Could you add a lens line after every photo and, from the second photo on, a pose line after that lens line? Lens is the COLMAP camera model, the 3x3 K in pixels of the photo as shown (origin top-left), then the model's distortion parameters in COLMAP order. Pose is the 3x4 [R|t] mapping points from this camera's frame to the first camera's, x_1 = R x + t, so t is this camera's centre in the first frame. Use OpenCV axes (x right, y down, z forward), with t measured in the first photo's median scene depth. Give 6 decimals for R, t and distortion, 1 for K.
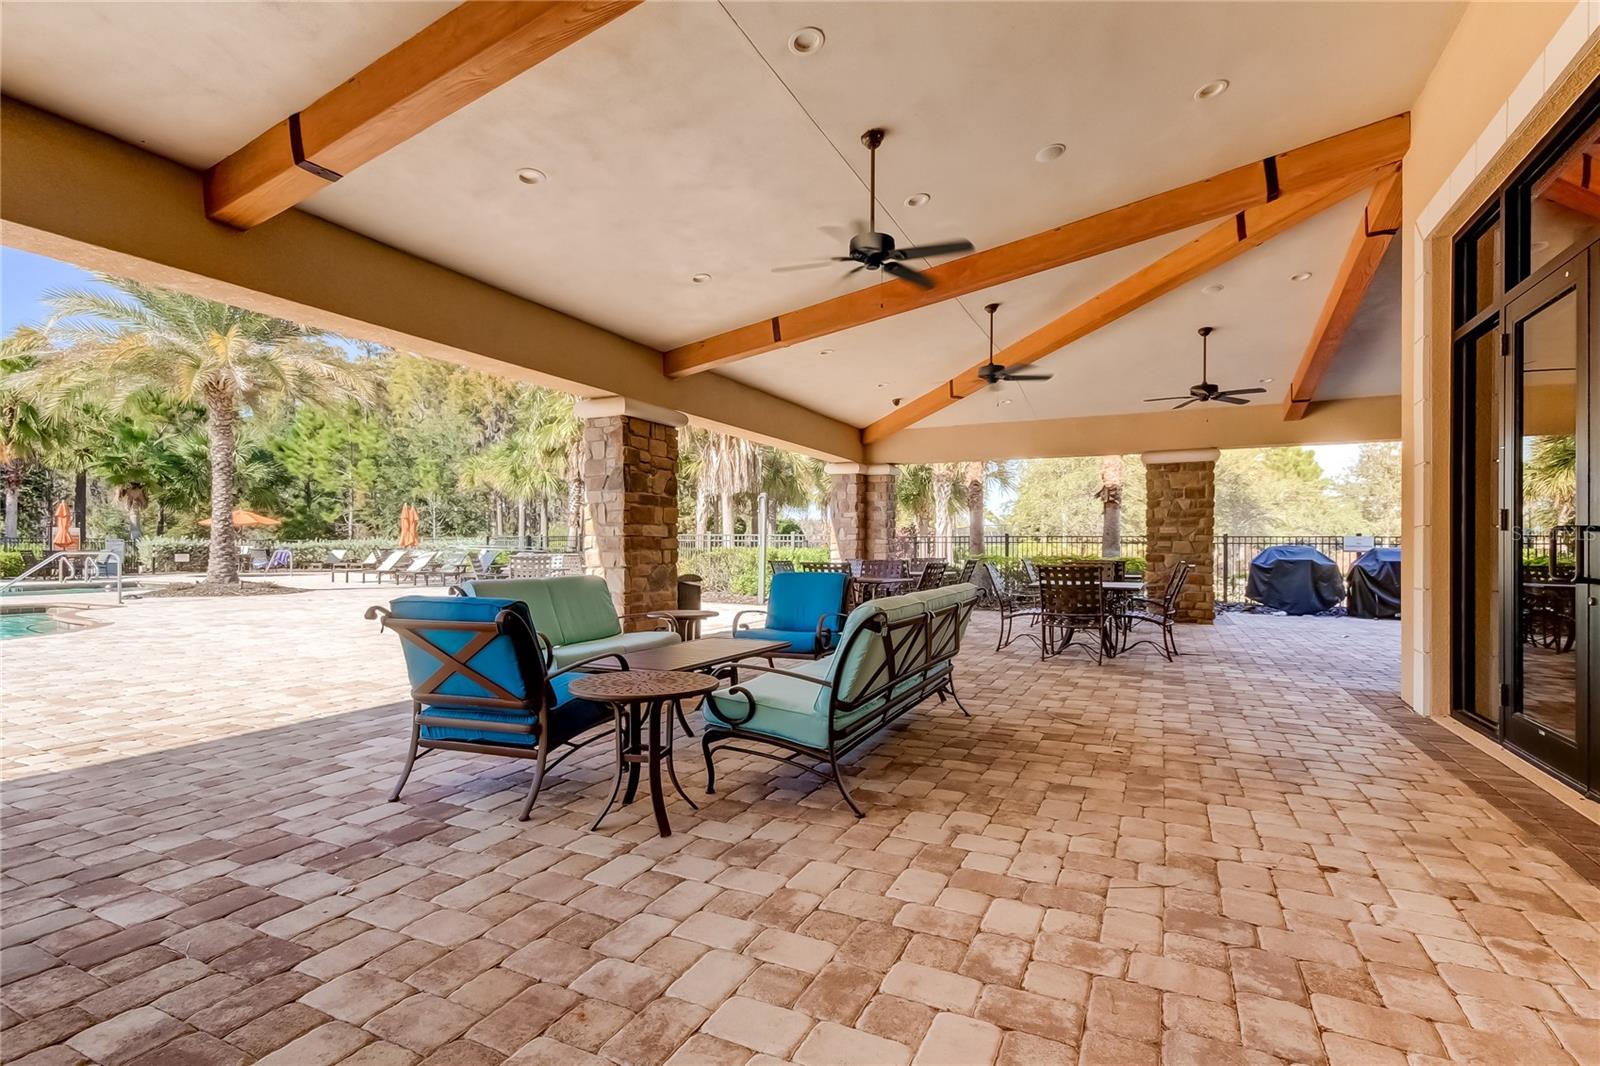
lens RADIAL K [[753.8, 0, 802.9], [0, 753.8, 563.3], [0, 0, 1]] dist [-0.001458, -0.000576]
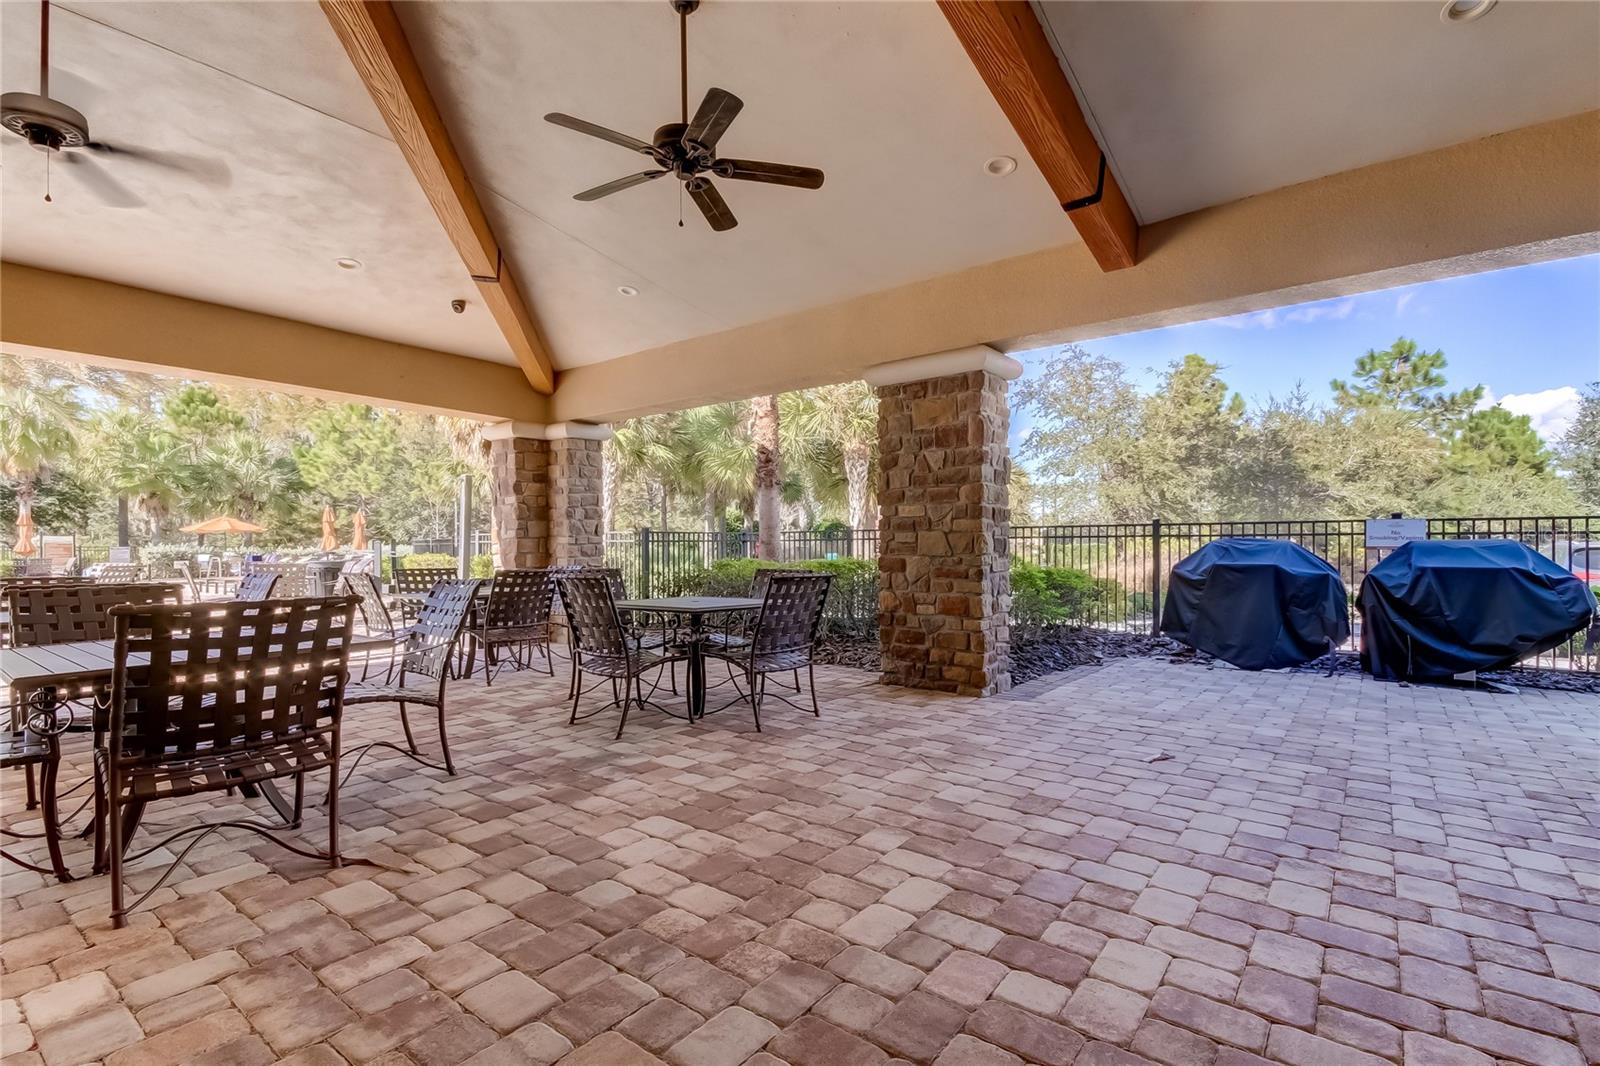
lens RADIAL K [[753.8, 0, 802.9], [0, 753.8, 563.3], [0, 0, 1]] dist [-0.001458, -0.000576]
pose [[0.979836, -0.006295, -0.199705, 0.509106], [0.006051, 0.999980, -0.001830, -0.007263], [0.199712, 0.000584, 0.979854, 0.468412]]
